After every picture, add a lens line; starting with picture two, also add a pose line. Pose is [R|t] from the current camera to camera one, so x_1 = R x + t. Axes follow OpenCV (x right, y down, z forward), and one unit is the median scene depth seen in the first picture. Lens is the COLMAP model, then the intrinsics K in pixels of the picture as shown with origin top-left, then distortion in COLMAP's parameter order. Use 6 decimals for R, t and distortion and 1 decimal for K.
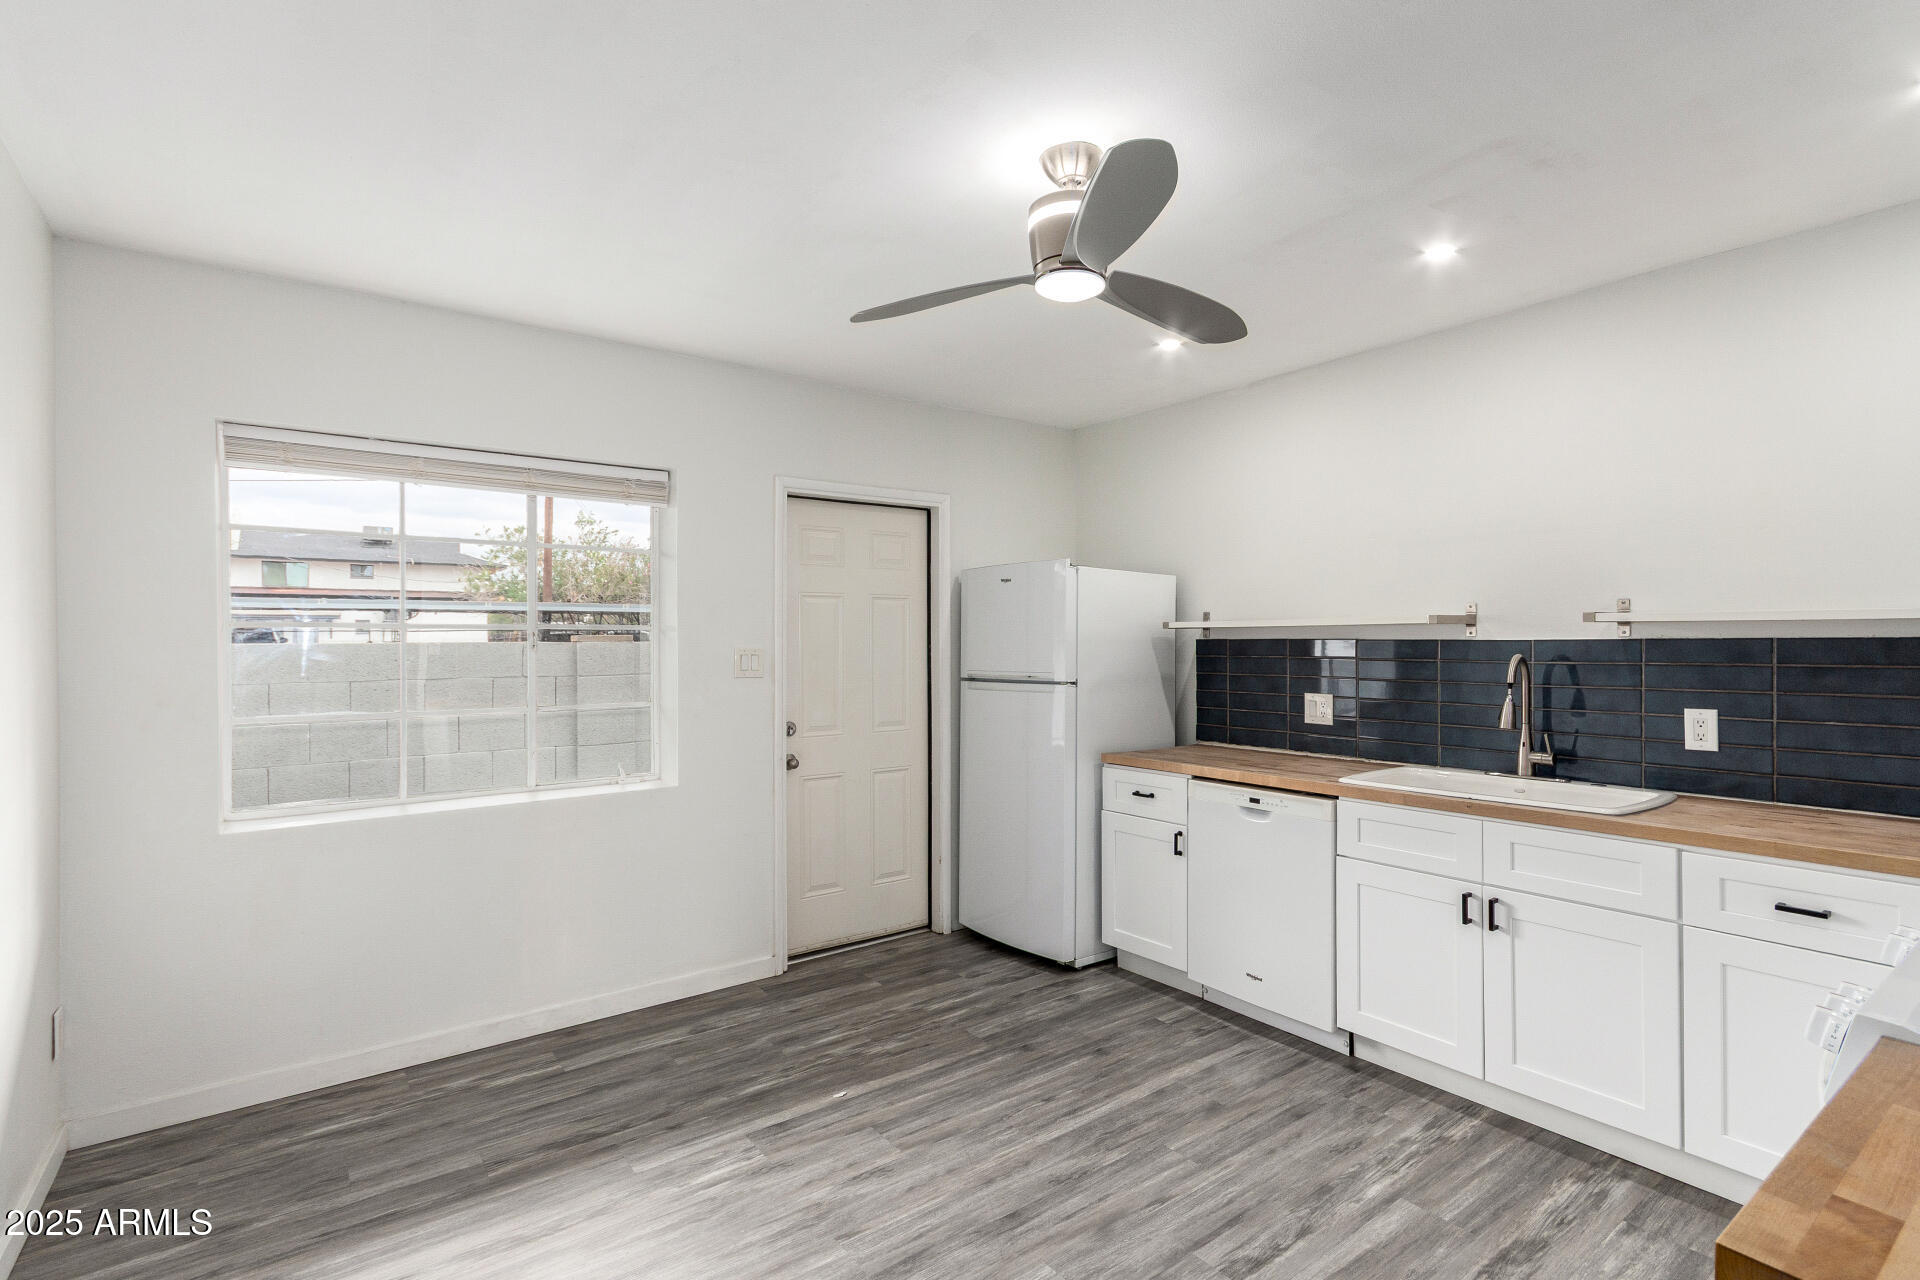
lens RADIAL K [[889.7, 0, 961.7], [0, 889.7, 642.8], [0, 0, 1]] dist [0.001536, 0.001730]
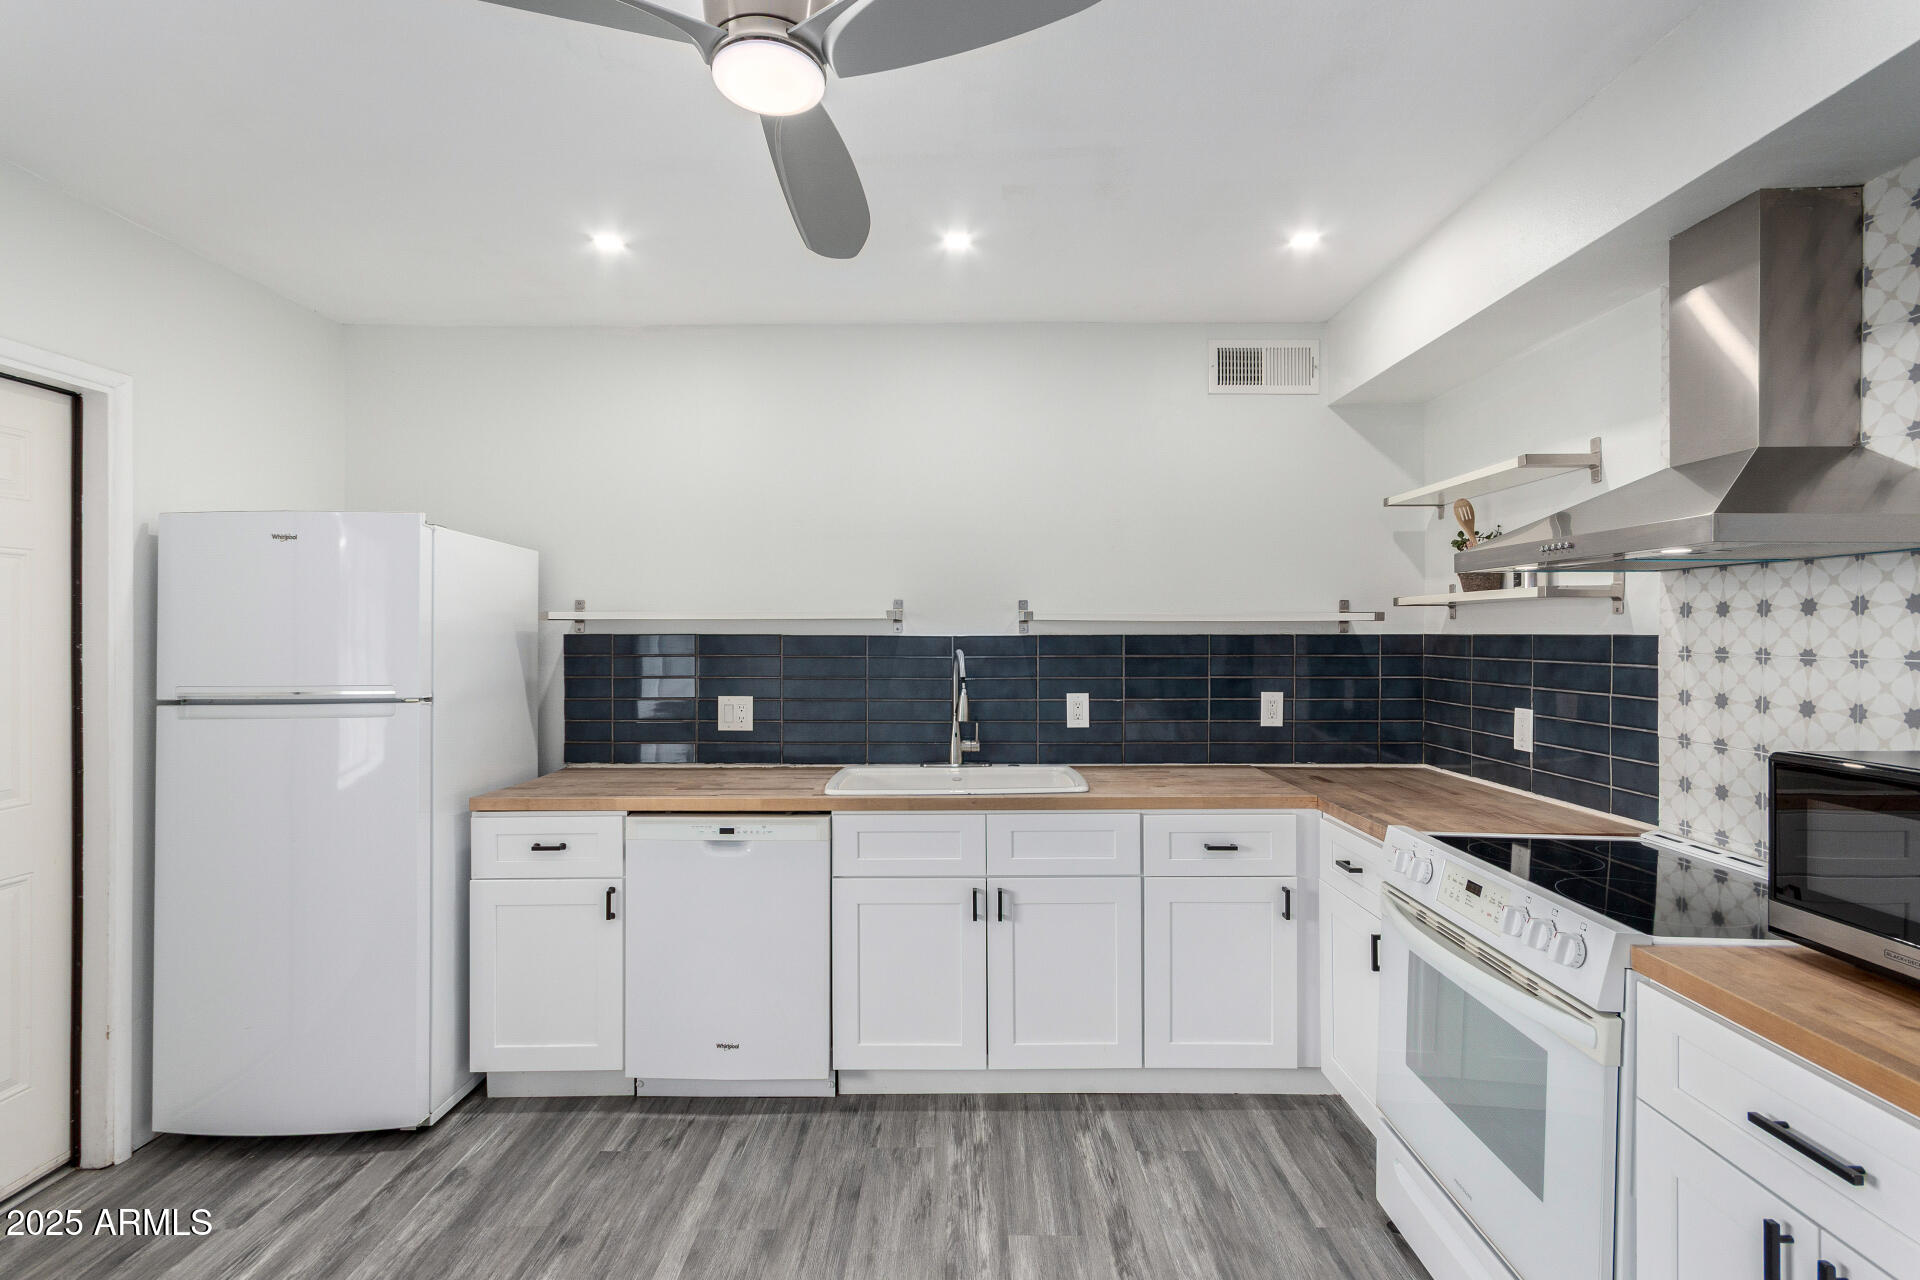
lens RADIAL K [[889.7, 0, 957.8], [0, 889.7, 631.6], [0, 0, 1]] dist [0.001536, 0.001730]
pose [[0.606717, 0.004840, 0.794903, -0.194876], [0.000189, 0.999981, -0.006233, -0.001760], [-0.794918, 0.003932, 0.606705, 0.327437]]
